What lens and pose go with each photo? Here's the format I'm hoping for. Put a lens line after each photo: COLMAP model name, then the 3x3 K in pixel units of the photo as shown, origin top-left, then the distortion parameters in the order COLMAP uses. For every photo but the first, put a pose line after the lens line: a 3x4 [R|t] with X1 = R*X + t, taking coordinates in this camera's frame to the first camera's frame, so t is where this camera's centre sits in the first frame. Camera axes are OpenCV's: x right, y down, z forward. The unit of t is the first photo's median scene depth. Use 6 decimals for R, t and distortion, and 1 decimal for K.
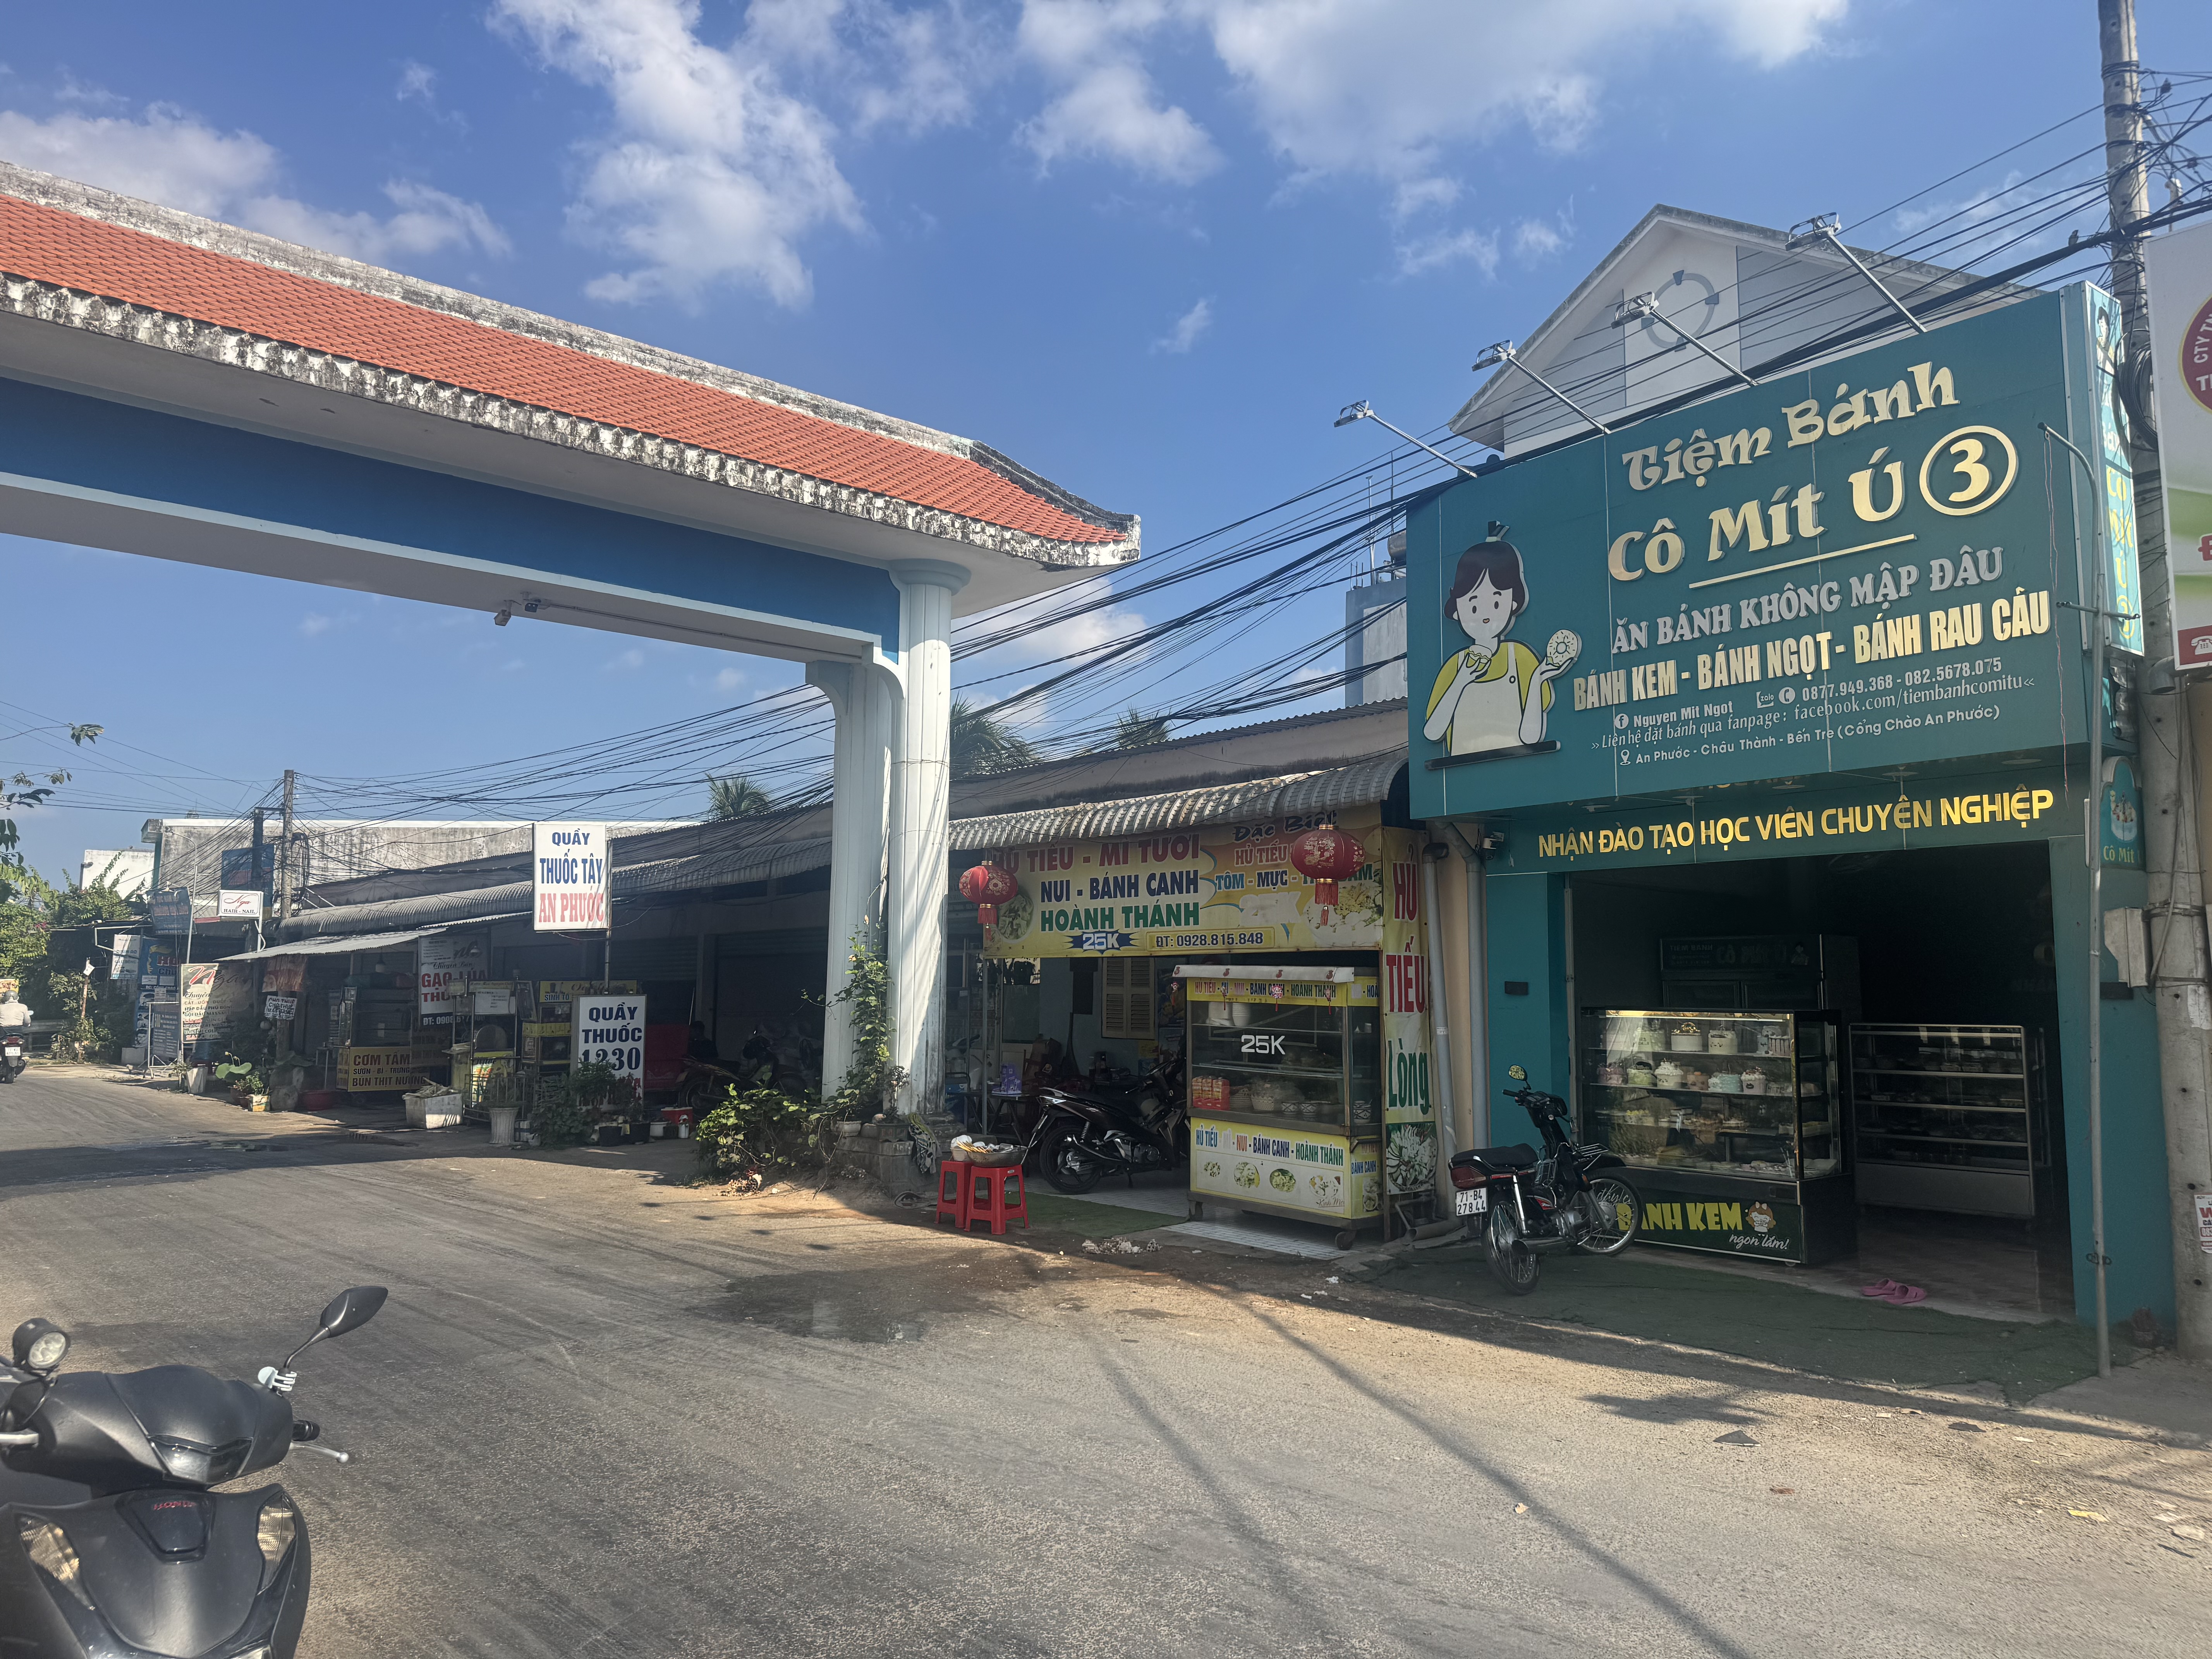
lens RADIAL K [[1496.1, 0, 1106.0], [0, 1496.1, 829.5], [0, 0, 1]] dist [0.161359, -0.293801]
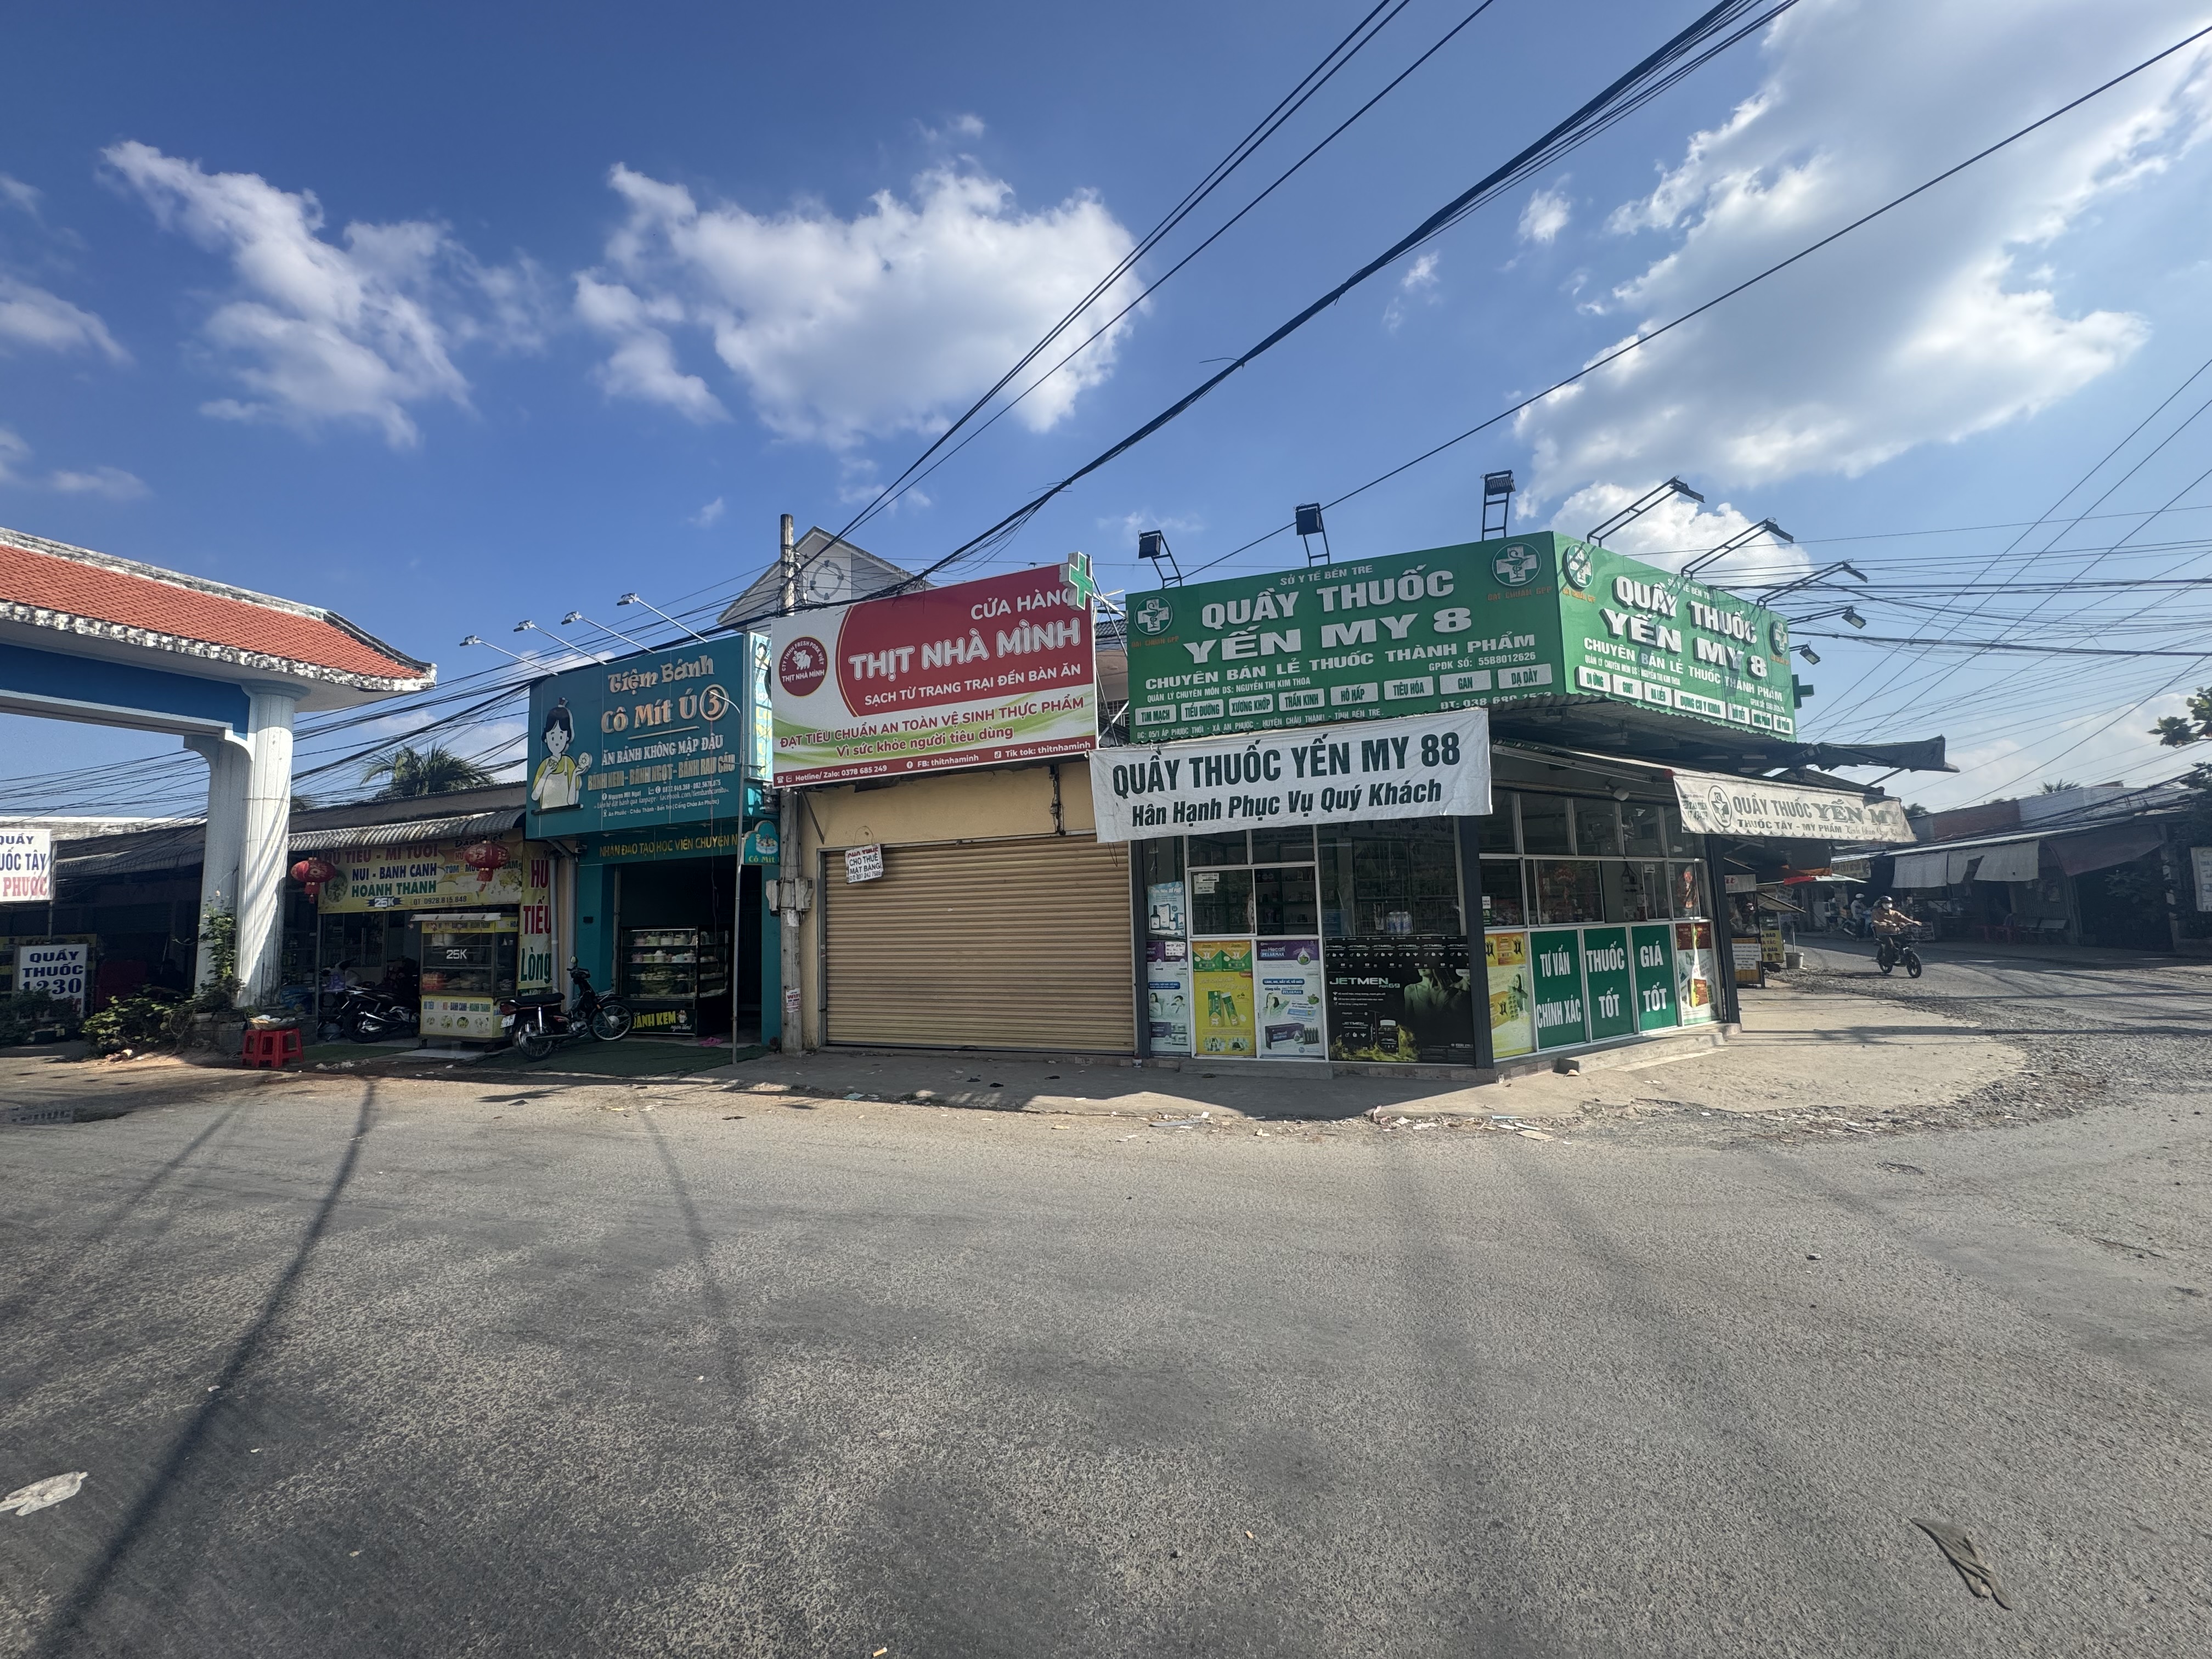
lens RADIAL K [[875.5, 0, 1106.0], [0, 875.5, 829.5], [0, 0, 1]] dist [0.000766, -0.000306]
pose [[0.895545, 0.008633, 0.444887, 0.323104], [-0.011055, 0.999935, 0.002849, -0.026963], [-0.444833, -0.007469, 0.895582, -0.345491]]
